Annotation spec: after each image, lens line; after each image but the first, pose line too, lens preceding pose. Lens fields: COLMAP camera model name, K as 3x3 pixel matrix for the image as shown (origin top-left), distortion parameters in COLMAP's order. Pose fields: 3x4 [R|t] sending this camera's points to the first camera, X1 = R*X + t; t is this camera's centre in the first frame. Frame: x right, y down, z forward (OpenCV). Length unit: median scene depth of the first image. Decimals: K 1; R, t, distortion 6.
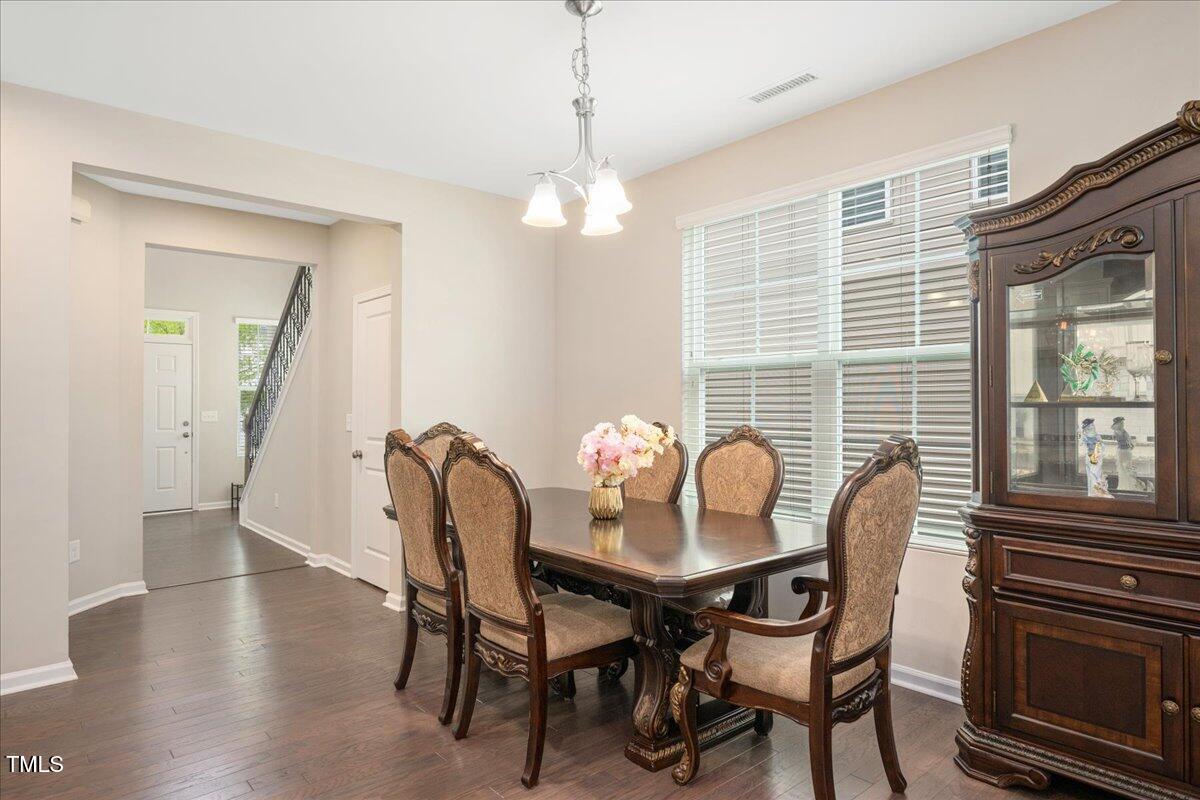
lens RADIAL K [[695.3, 0, 601.6], [0, 695.3, 401.0], [0, 0, 1]] dist [-0.012892, 0.001284]
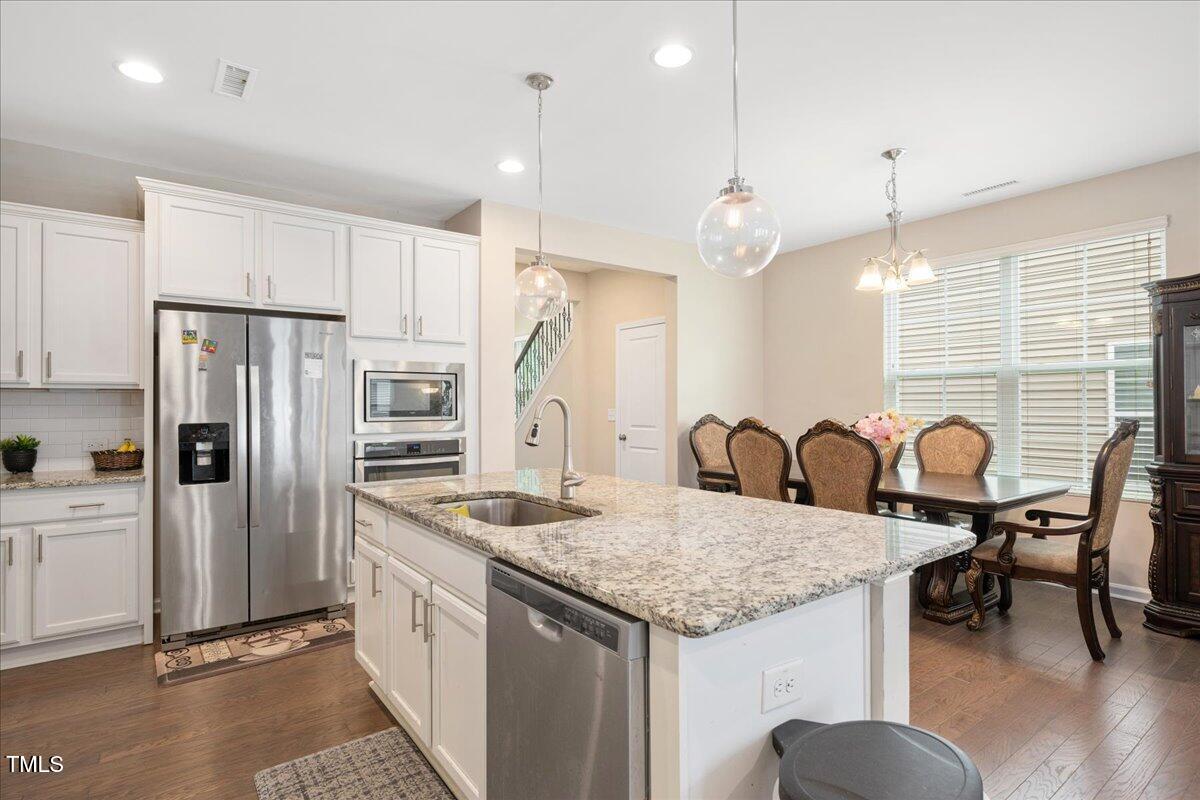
lens RADIAL K [[608.3, 0, 604.8], [0, 608.3, 403.1], [0, 0, 1]] dist [0.000242, -0.001017]
pose [[0.996888, -0.003325, -0.078756, -0.517723], [0.003865, 0.999970, 0.006705, -0.002596], [0.078732, -0.006989, 0.996871, -0.411707]]
